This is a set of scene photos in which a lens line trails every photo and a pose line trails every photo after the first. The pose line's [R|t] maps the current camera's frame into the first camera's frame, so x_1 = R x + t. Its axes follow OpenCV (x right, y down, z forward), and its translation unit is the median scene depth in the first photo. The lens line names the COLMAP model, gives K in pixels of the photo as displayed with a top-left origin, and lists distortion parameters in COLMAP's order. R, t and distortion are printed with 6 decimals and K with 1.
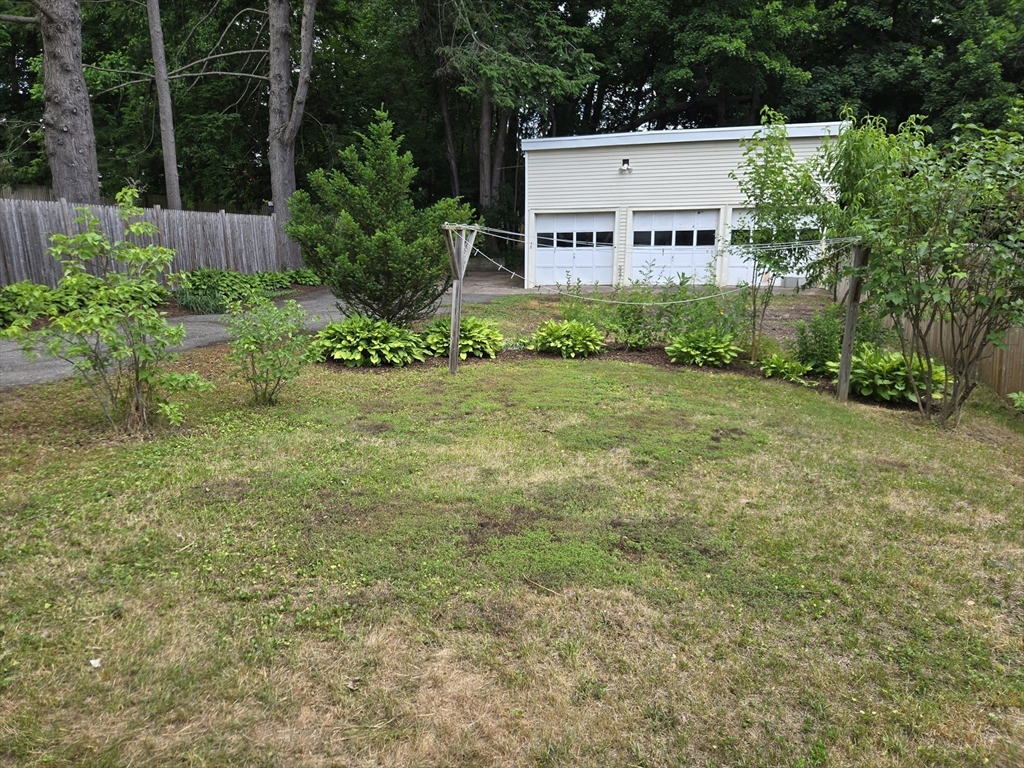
lens RADIAL K [[689.6, 0, 512.0], [0, 689.6, 384.0], [0, 0, 1]] dist [0.032804, -0.002677]
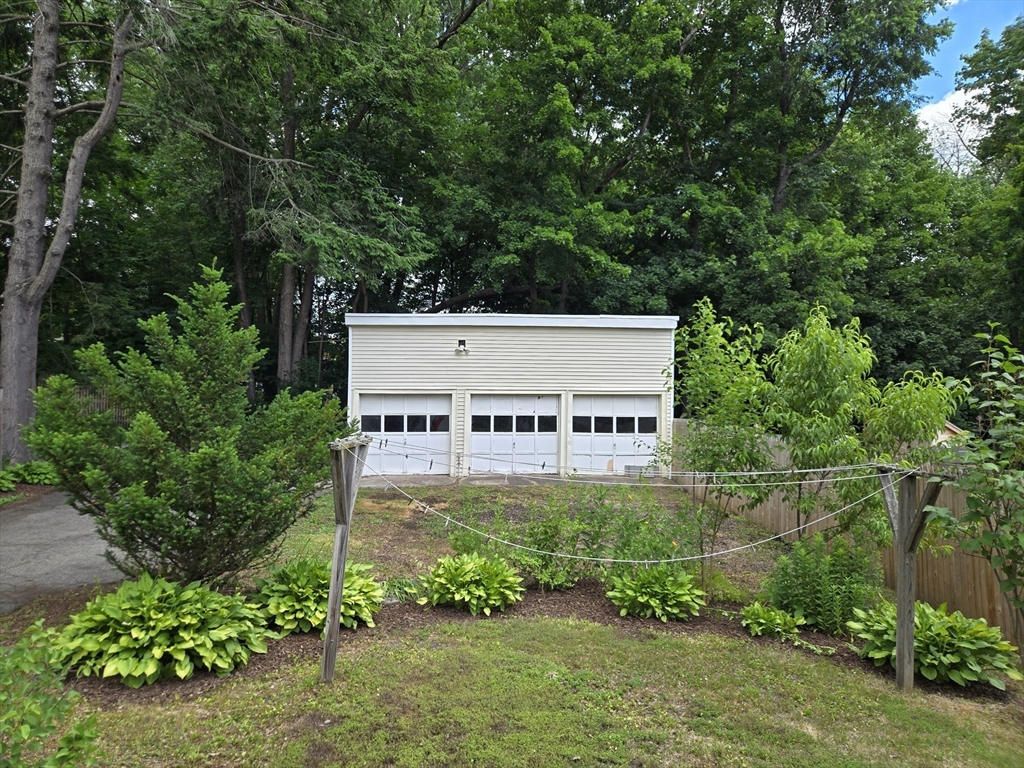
lens RADIAL K [[700.9, 0, 512.0], [0, 700.9, 384.0], [0, 0, 1]] dist [0.108286, -0.088371]
pose [[0.955739, 0.022449, 0.293359, -0.050523], [0.049048, 0.970975, -0.234097, -0.047349], [-0.290099, 0.238124, 0.926898, 0.132808]]
